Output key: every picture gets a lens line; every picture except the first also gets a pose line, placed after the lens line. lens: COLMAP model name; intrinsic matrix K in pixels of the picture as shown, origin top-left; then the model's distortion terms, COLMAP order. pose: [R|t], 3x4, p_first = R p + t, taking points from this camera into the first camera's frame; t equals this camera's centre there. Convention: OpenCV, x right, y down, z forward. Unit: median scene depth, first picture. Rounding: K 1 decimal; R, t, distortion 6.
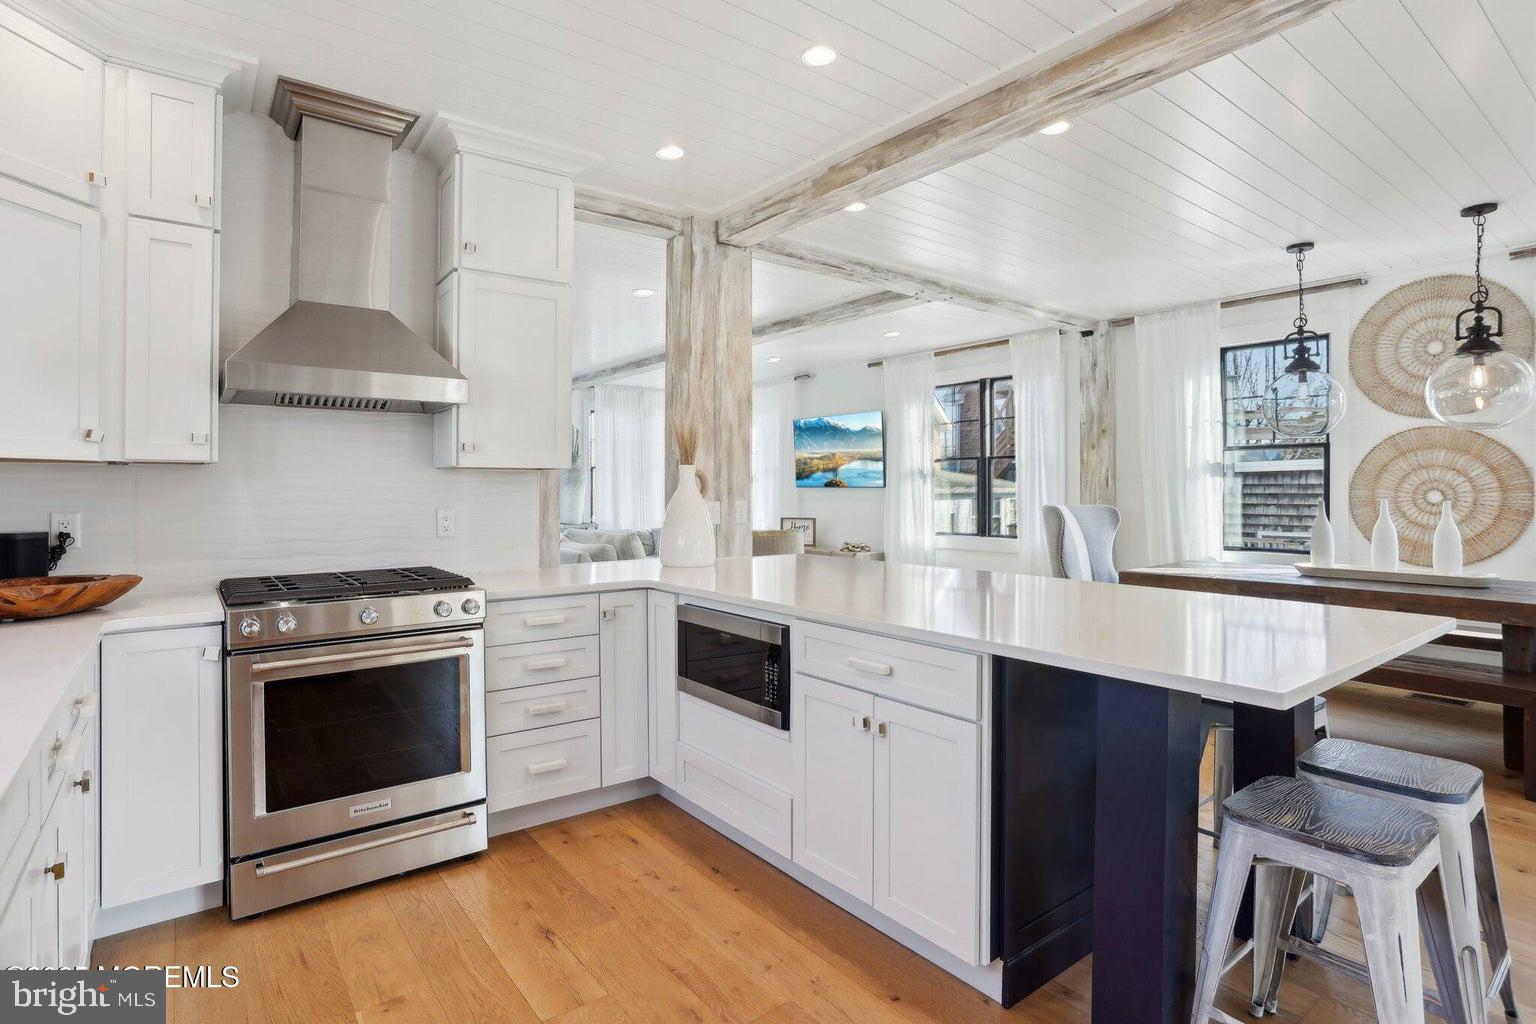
lens RADIAL K [[778.9, 0, 758.2], [0, 778.9, 482.9], [0, 0, 1]] dist [-0.065884, 0.037181]
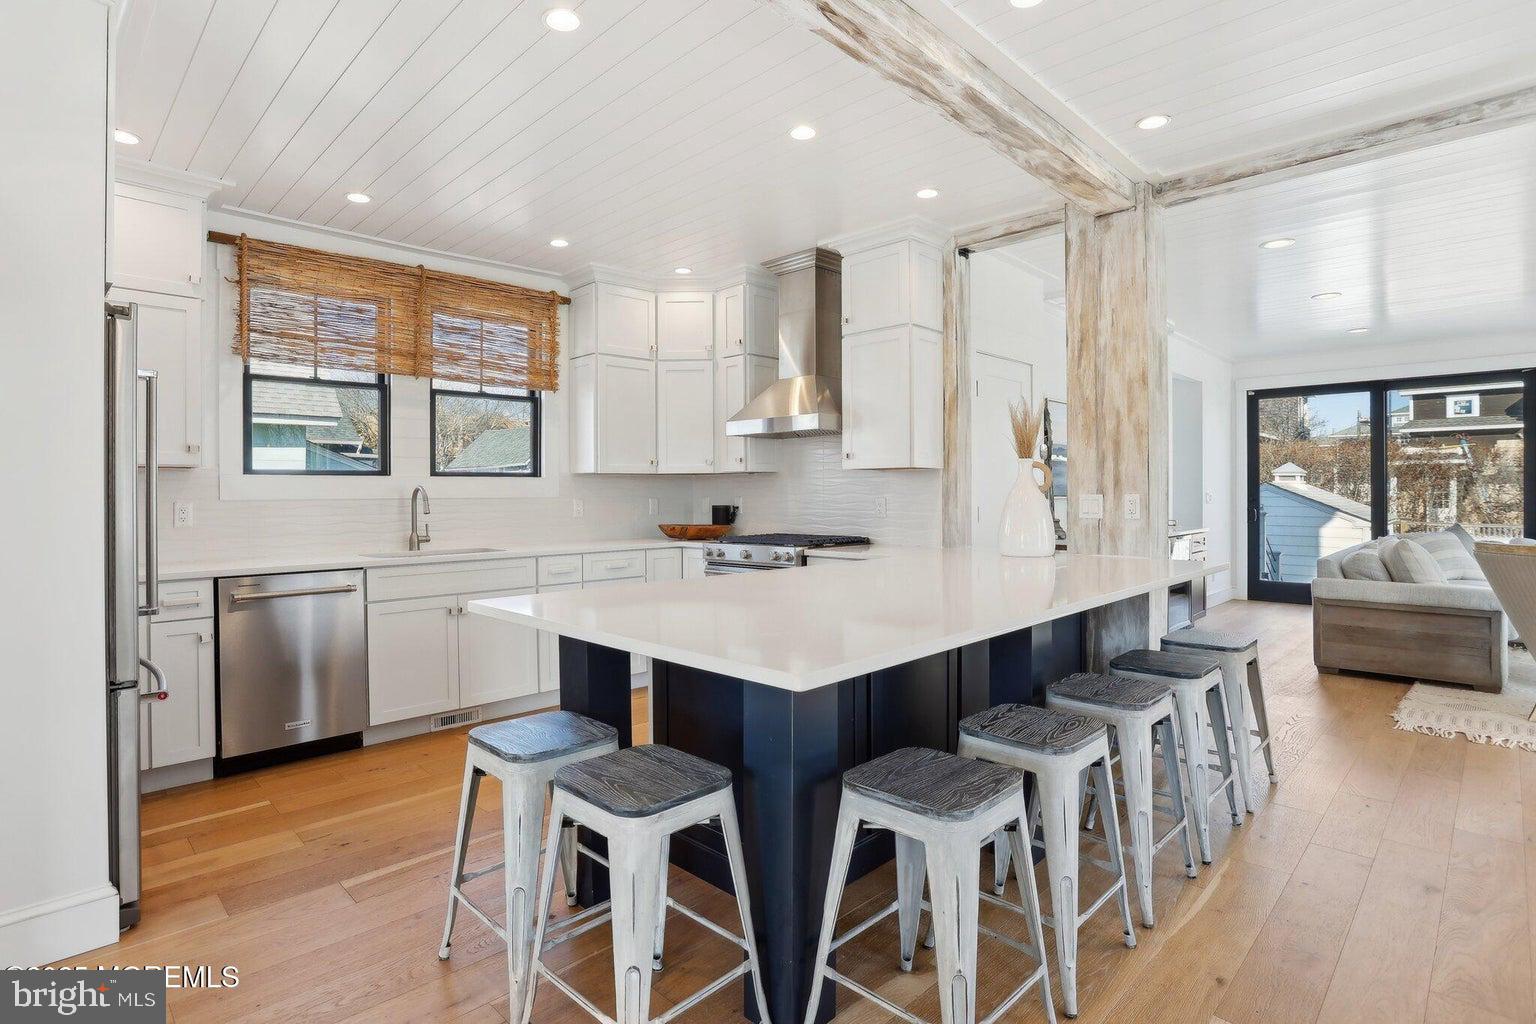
lens RADIAL K [[775.9, 0, 744.6], [0, 775.9, 492.9], [0, 0, 1]] dist [-0.074284, 0.035590]
pose [[0.127044, -0.000674, -0.991897, 0.798430], [0.012346, 0.999923, 0.000902, 0.015599], [0.991820, -0.012361, 0.127042, 0.457224]]
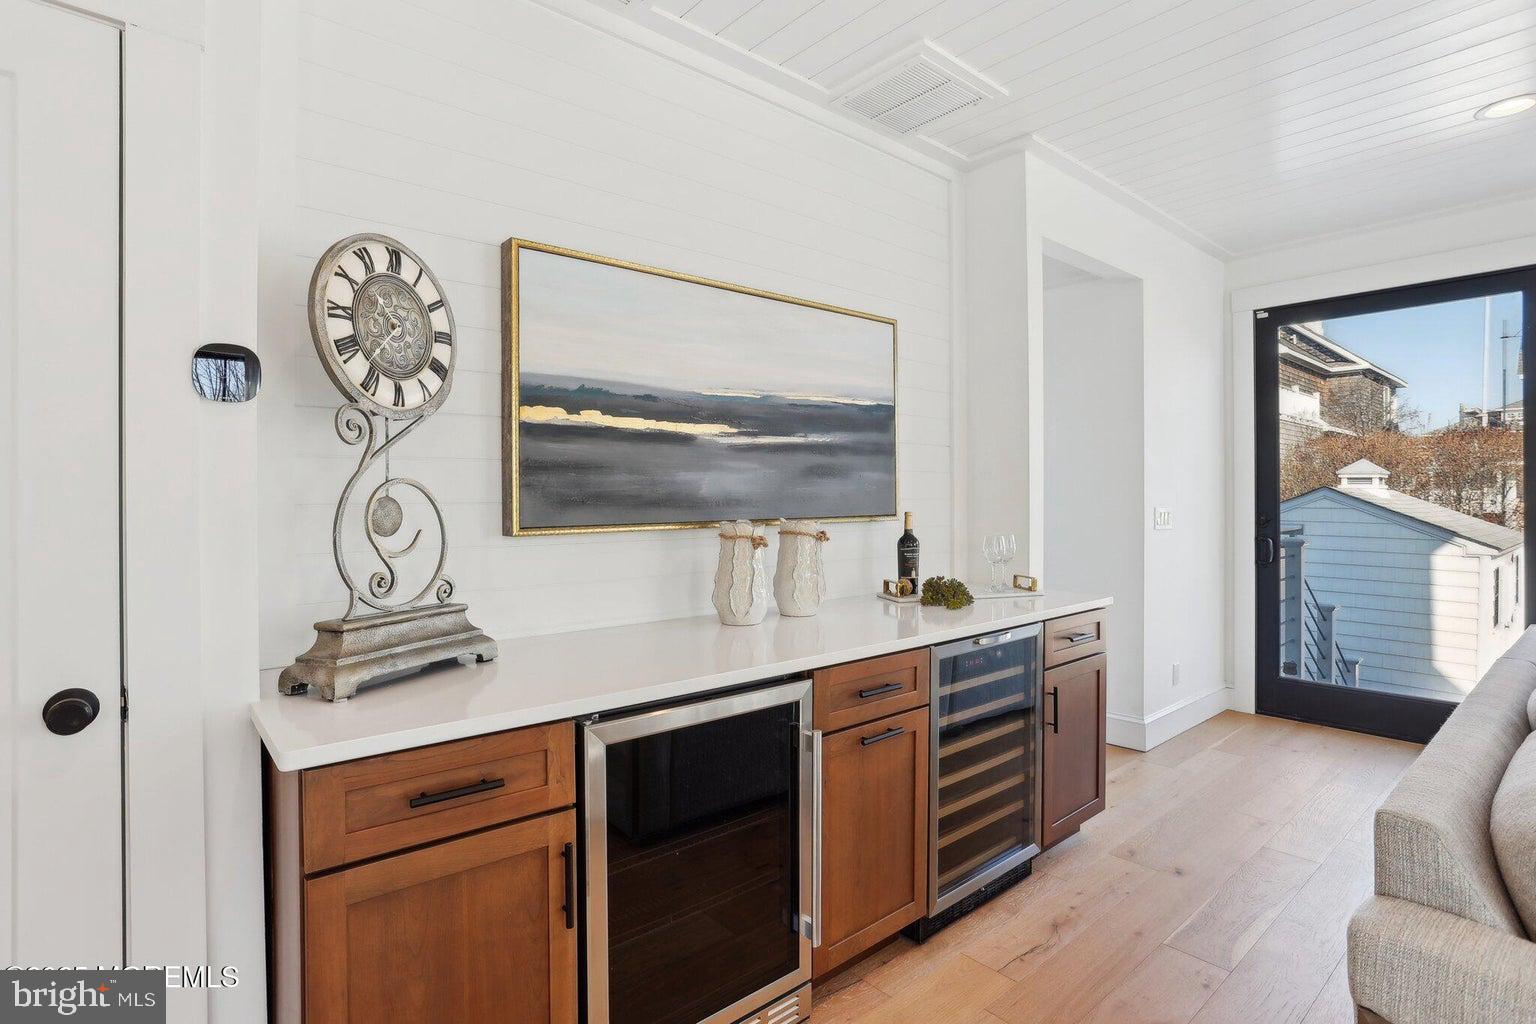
lens RADIAL K [[770.6, 0, 741.6], [0, 770.6, 485.7], [0, 0, 1]] dist [-0.069497, 0.035742]
pose [[0.047223, -0.010442, -0.998830, -0.076276], [0.005407, 0.999933, -0.010197, 0.009377], [0.998870, -0.004919, 0.047277, 1.334900]]
